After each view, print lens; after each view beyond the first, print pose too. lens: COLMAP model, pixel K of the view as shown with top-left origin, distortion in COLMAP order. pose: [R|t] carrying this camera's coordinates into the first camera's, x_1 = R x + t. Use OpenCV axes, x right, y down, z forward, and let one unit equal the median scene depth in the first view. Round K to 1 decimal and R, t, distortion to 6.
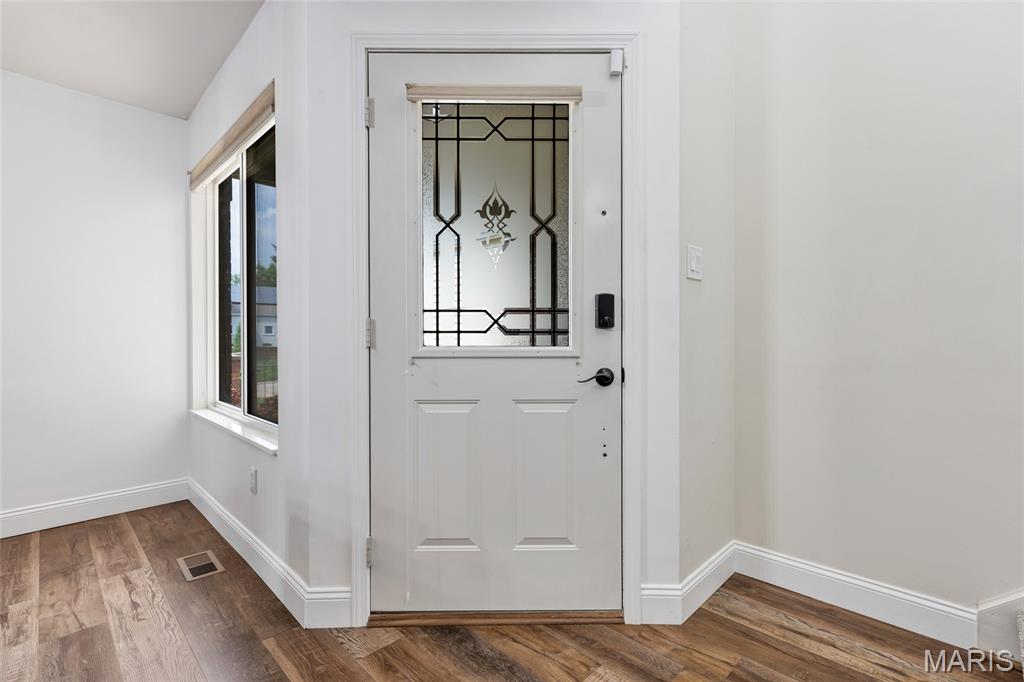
lens RADIAL K [[466.9, 0, 509.2], [0, 466.9, 339.8], [0, 0, 1]] dist [-0.000704, -0.000177]
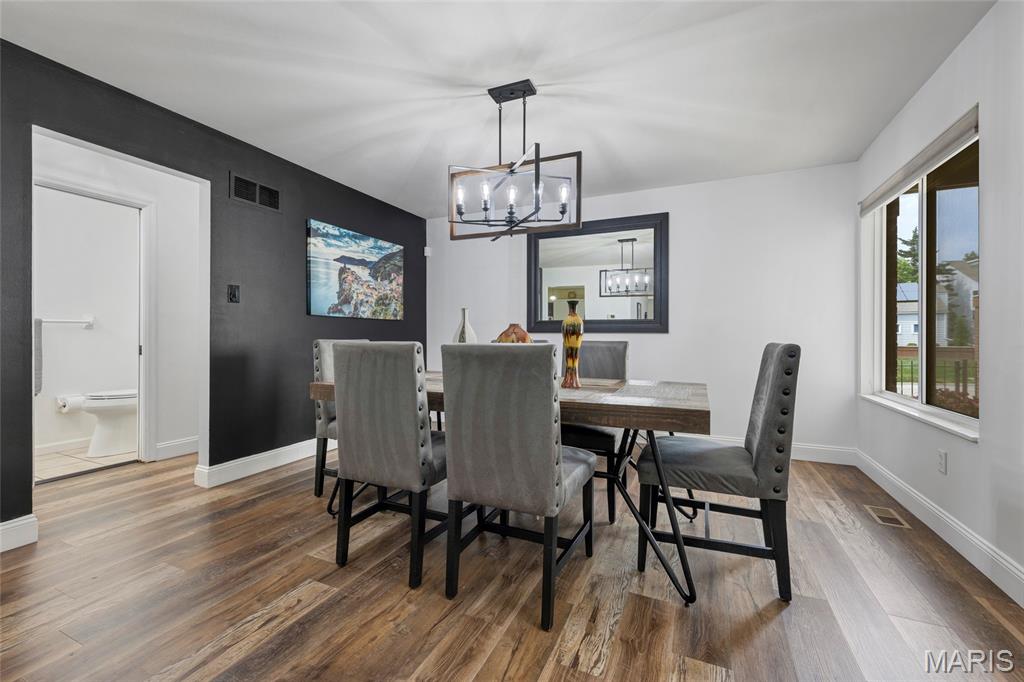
lens RADIAL K [[414.7, 0, 517.7], [0, 414.7, 334.6], [0, 0, 1]] dist [0.003580, 0.000468]
pose [[0.363205, 0.002604, -0.931706, 0.023835], [-0.010163, 0.999948, -0.001167, 0.003973], [0.931654, 0.009892, 0.363212, -0.365212]]
